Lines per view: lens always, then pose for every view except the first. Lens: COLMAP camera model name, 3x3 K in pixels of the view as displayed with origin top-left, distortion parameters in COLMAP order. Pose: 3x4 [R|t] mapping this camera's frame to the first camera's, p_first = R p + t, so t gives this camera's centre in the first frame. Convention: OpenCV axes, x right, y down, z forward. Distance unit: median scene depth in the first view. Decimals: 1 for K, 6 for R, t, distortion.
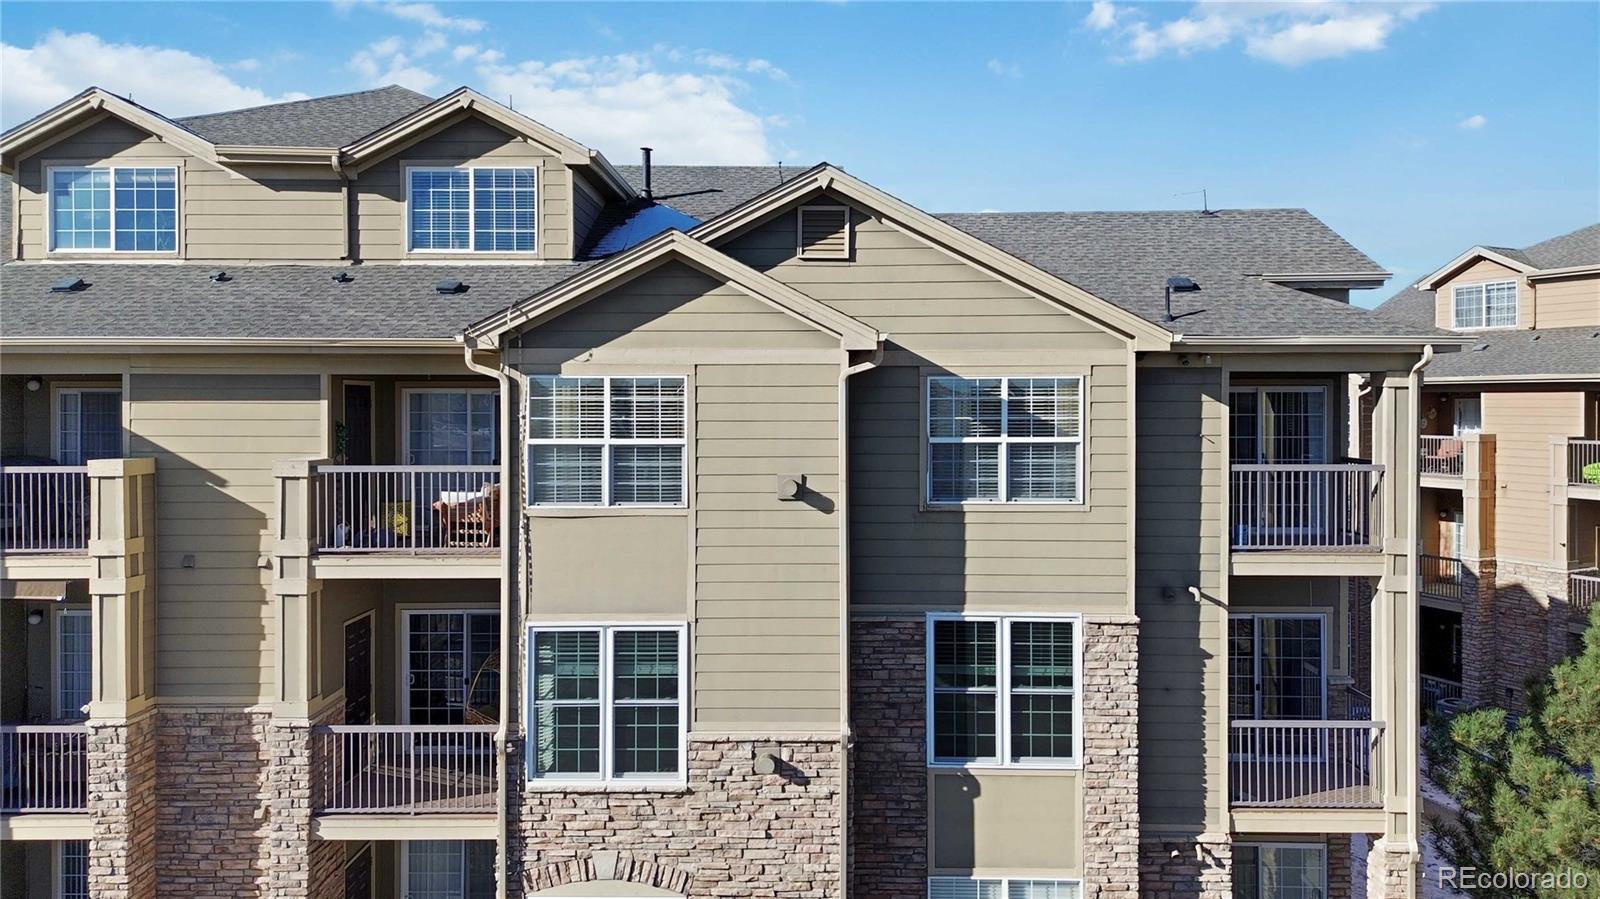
lens RADIAL K [[1139.7, 0, 784.2], [0, 1139.7, 408.9], [0, 0, 1]] dist [0.052598, -0.027447]
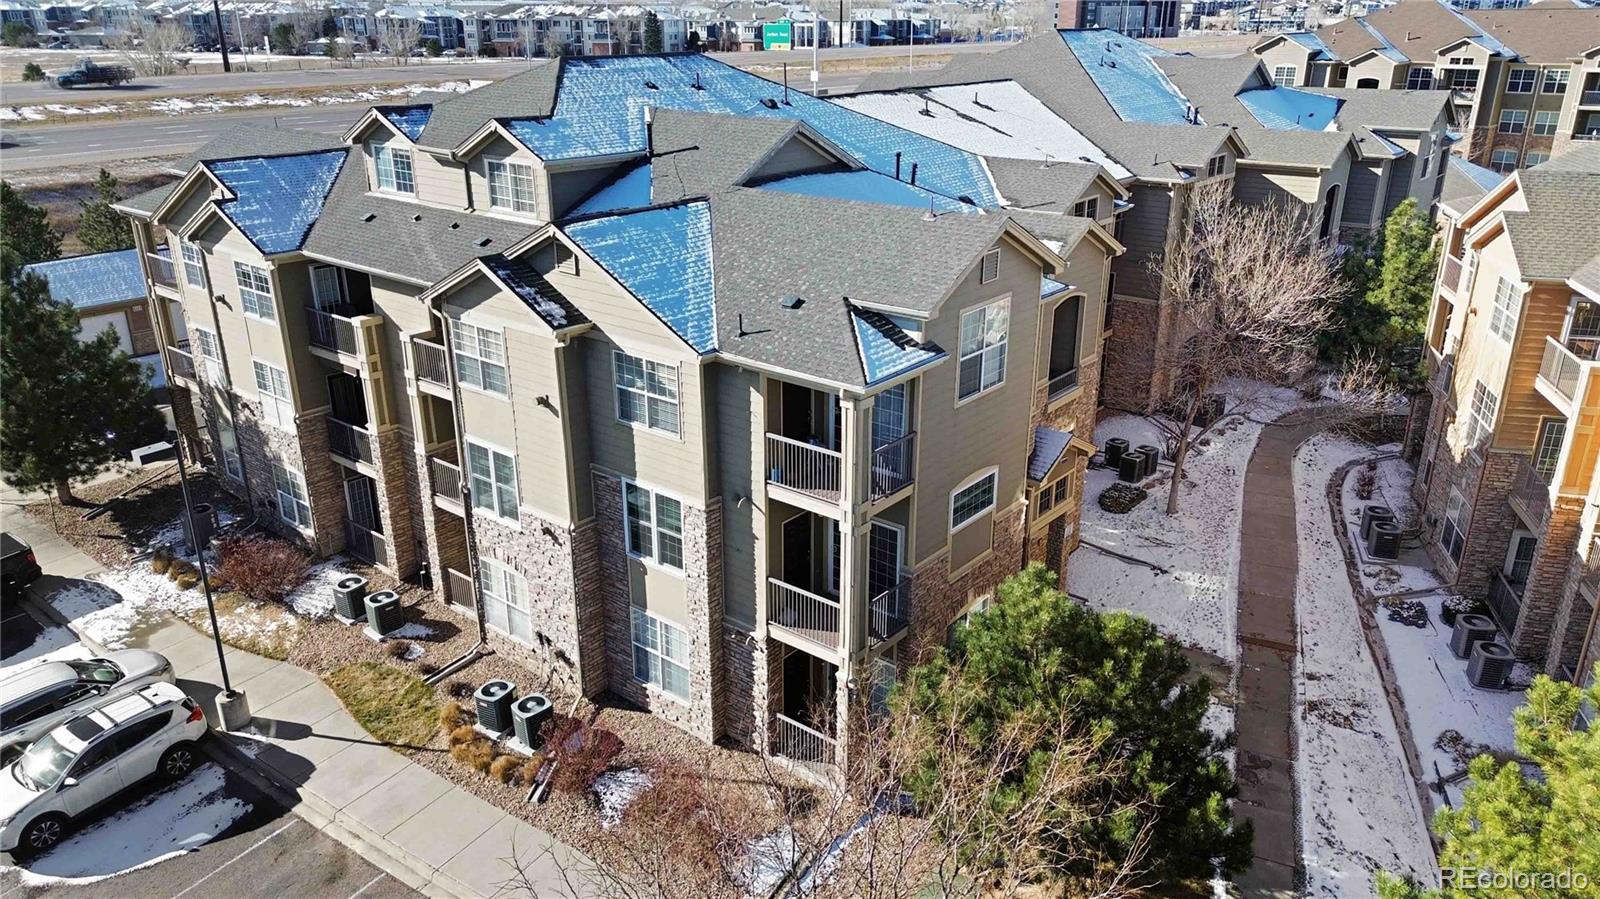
lens RADIAL K [[1139.7, 0, 804.8], [0, 1139.7, 448.5], [0, 0, 1]] dist [0.052598, -0.027447]
pose [[0.783603, 0.224080, -0.579443, 1.337400], [-0.001820, 0.933512, 0.358542, -0.489524], [0.621259, -0.279899, 0.731911, -0.112140]]
